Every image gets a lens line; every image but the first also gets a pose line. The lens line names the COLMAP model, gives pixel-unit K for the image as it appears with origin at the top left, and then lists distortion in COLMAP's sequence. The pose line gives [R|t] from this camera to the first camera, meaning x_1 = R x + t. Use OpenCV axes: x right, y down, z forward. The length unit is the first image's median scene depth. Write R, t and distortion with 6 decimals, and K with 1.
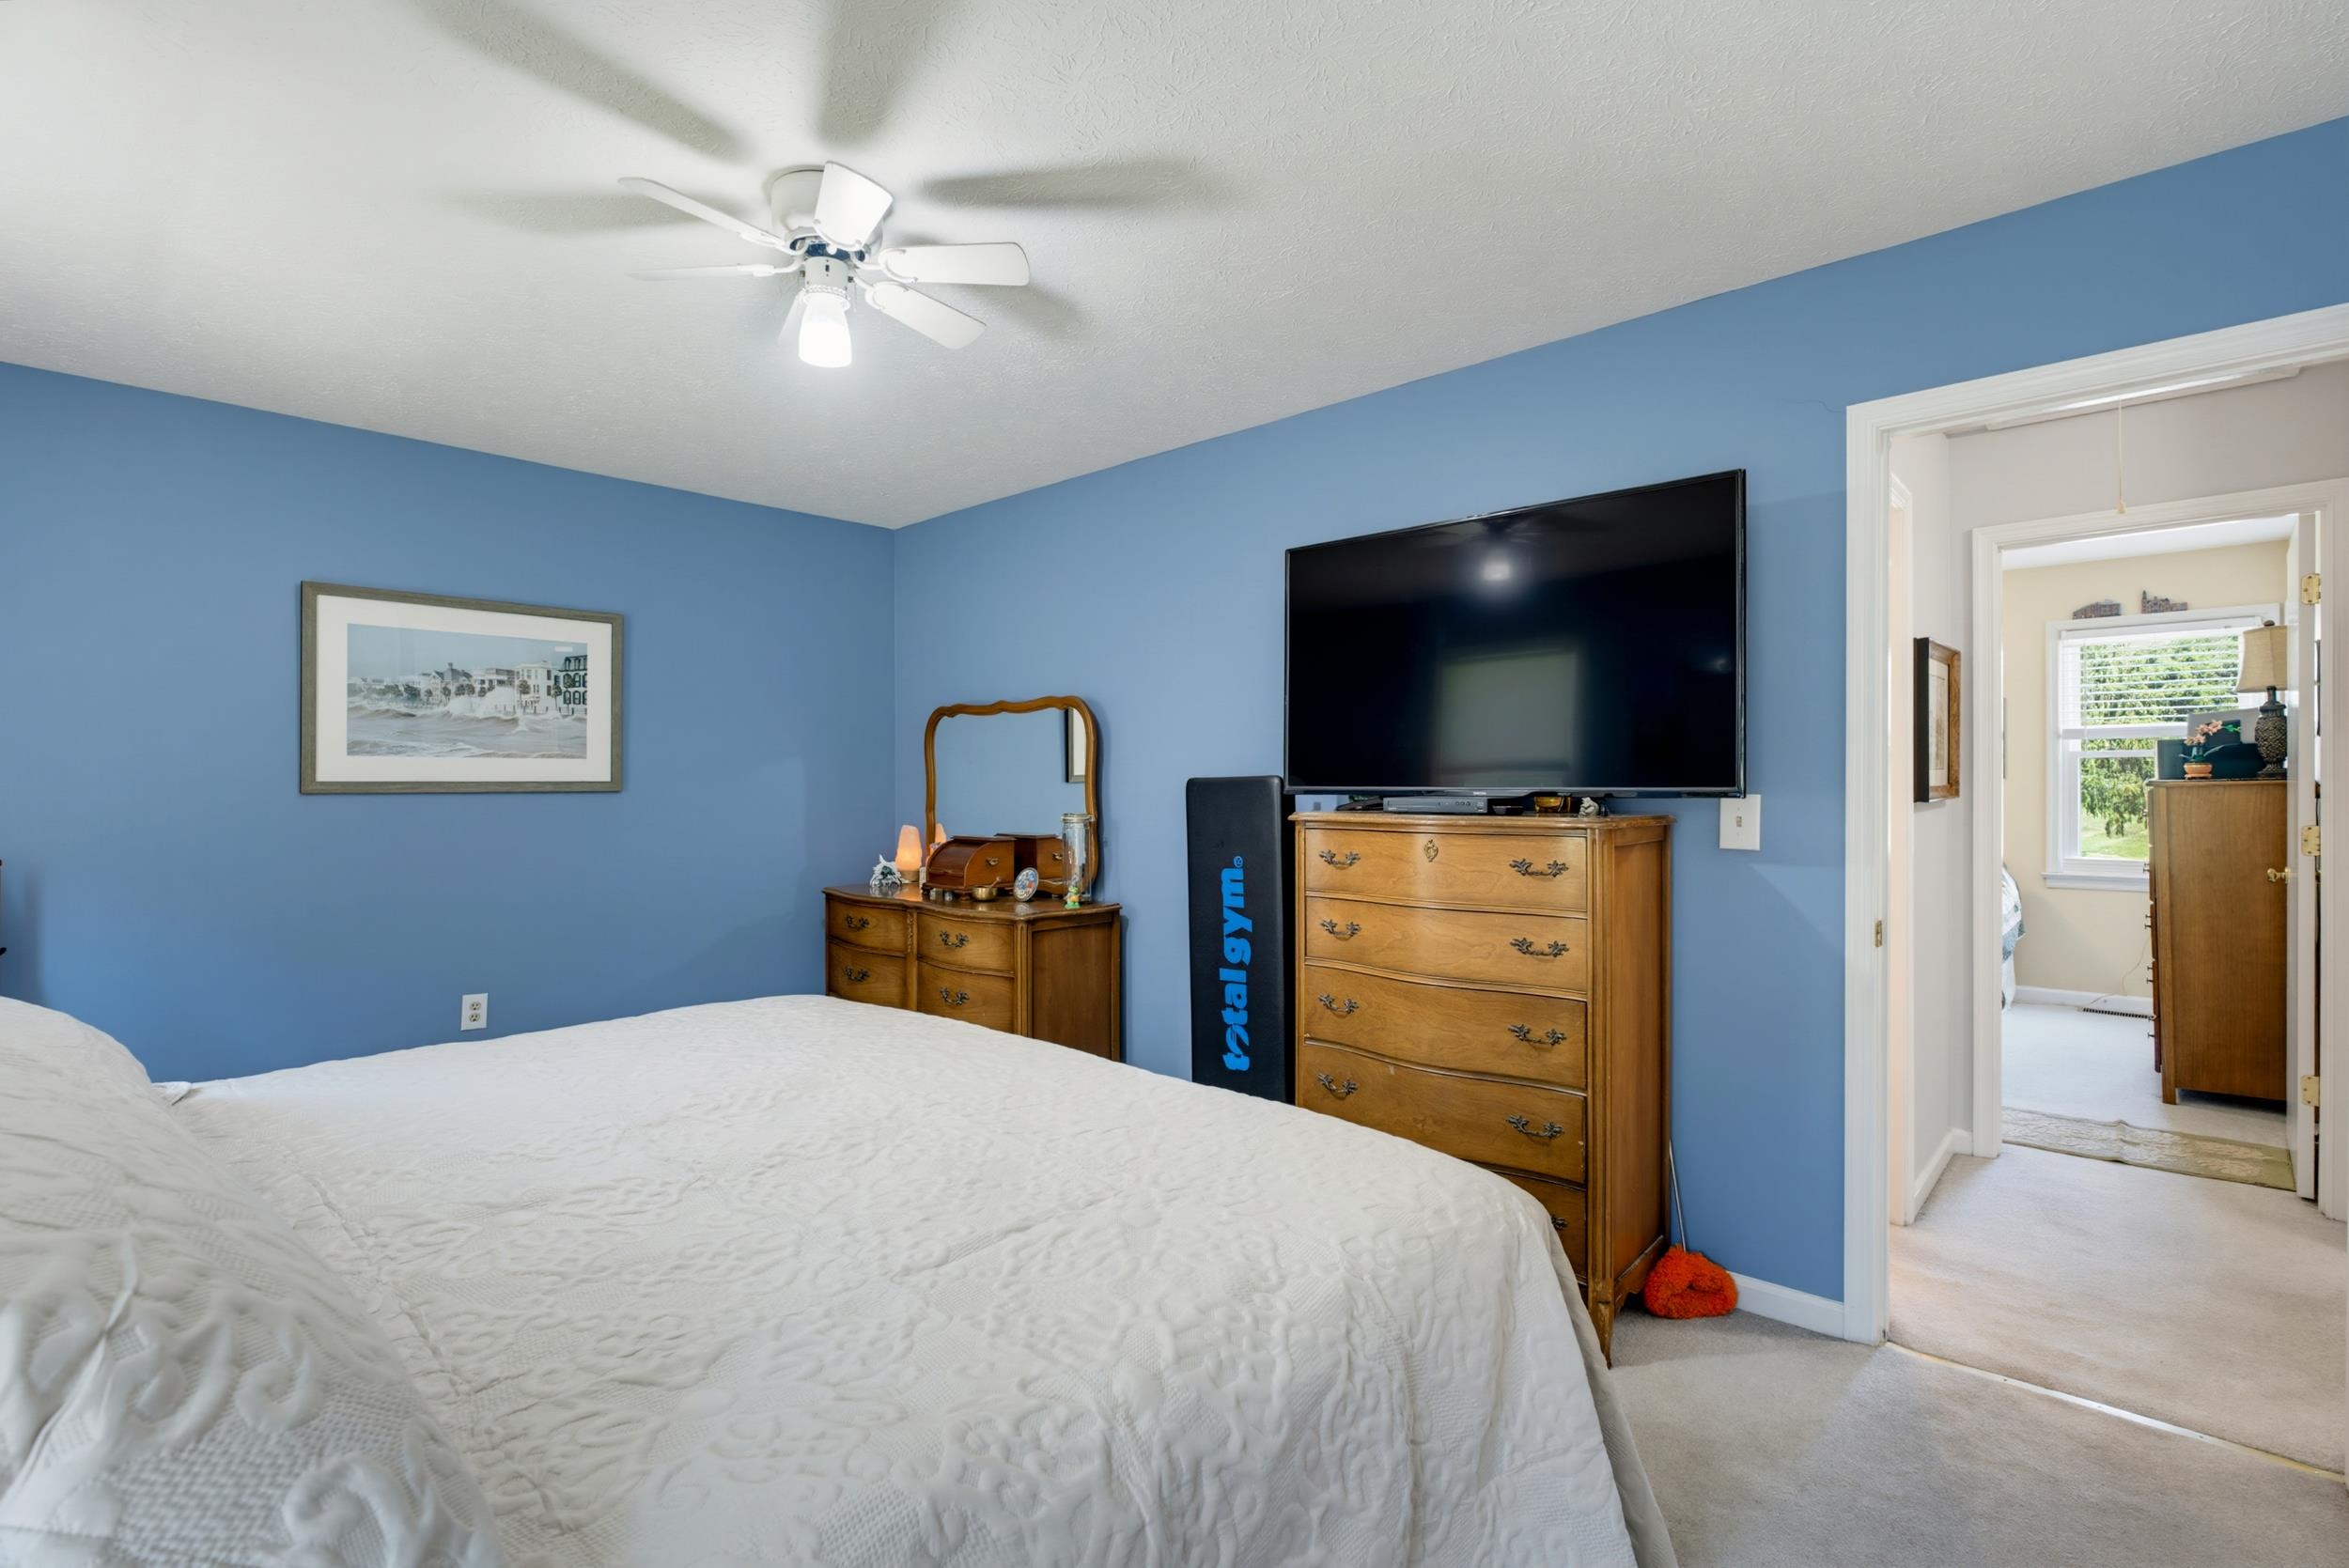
lens RADIAL K [[1070.7, 0, 1182.0], [0, 1070.7, 784.3], [0, 0, 1]] dist [-0.011674, 0.002212]
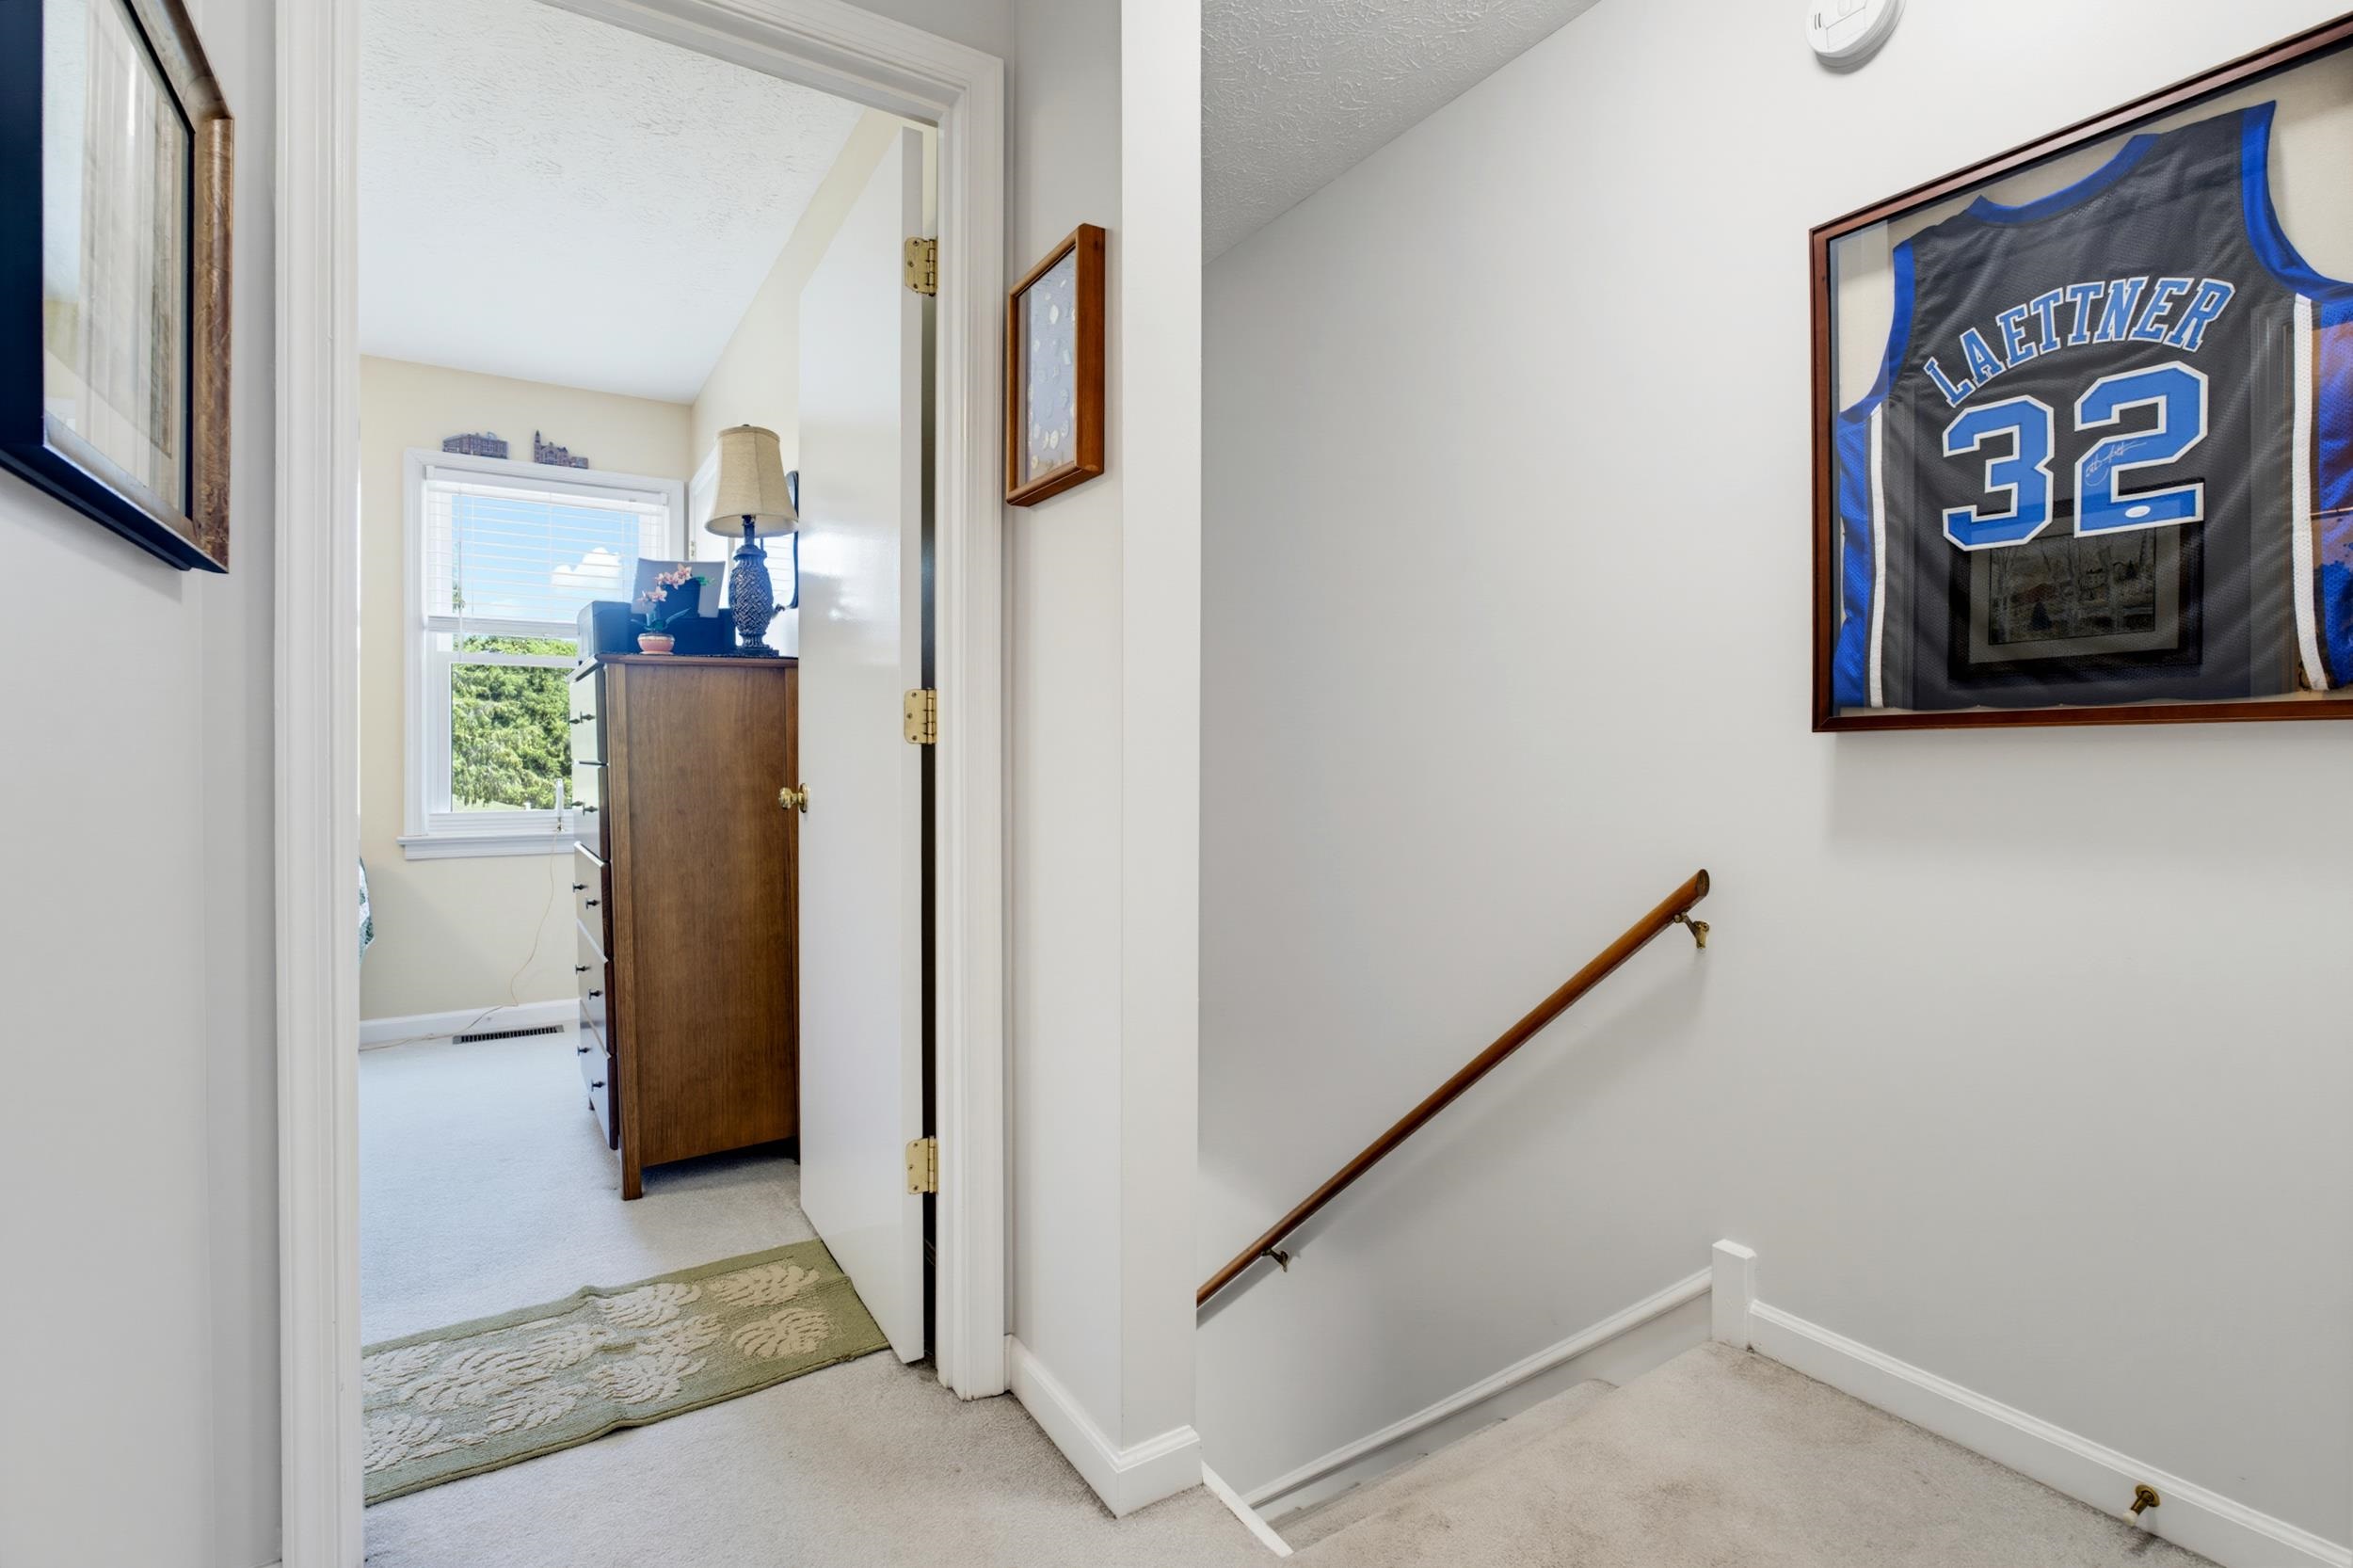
lens RADIAL K [[1072.6, 0, 1181.4], [0, 1072.6, 777.2], [0, 0, 1]] dist [-0.011674, 0.002212]
pose [[0.233472, -0.004067, 0.972355, 0.403947], [-0.001906, 0.999987, 0.004641, 0.060031], [-0.972362, -0.002937, 0.233461, 0.537262]]
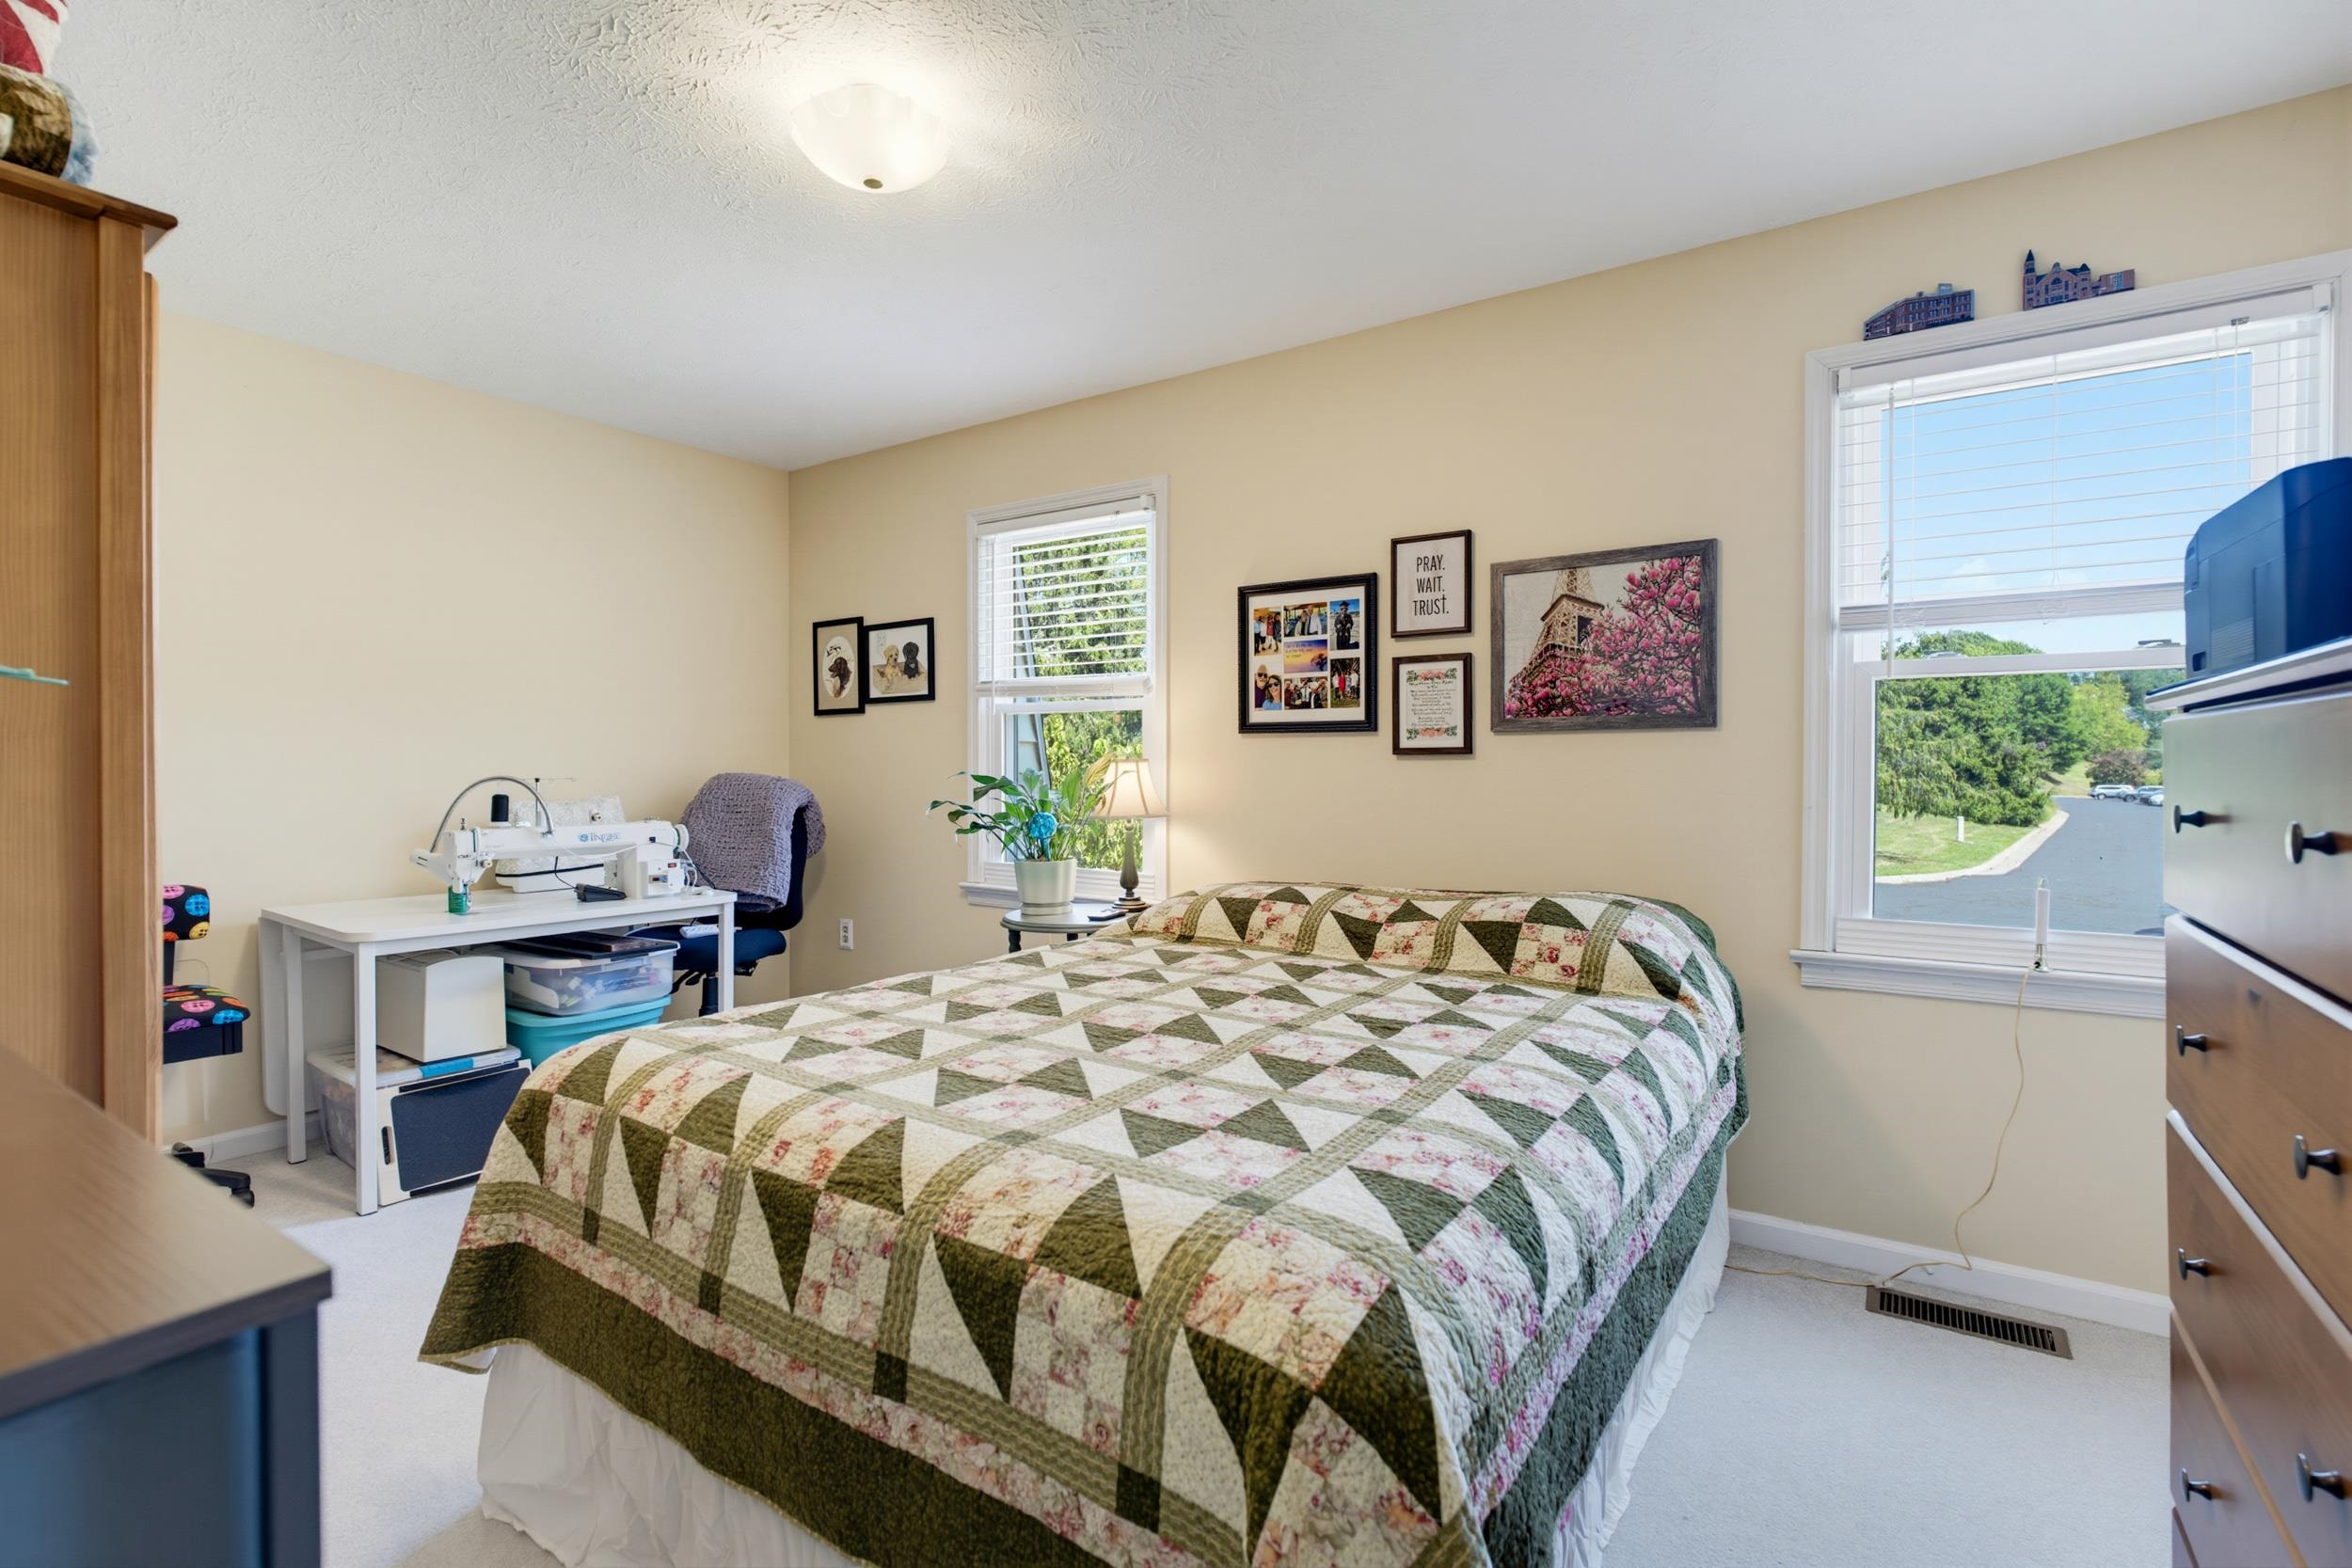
lens RADIAL K [[1072.1, 0, 1188.5], [0, 1072.1, 777.7], [0, 0, 1]] dist [-0.011674, 0.002212]
pose [[0.987236, 0.007635, 0.159084, 0.695108], [-0.008255, 0.999961, 0.003237, 0.021290], [-0.159053, -0.004508, 0.987260, 0.855392]]
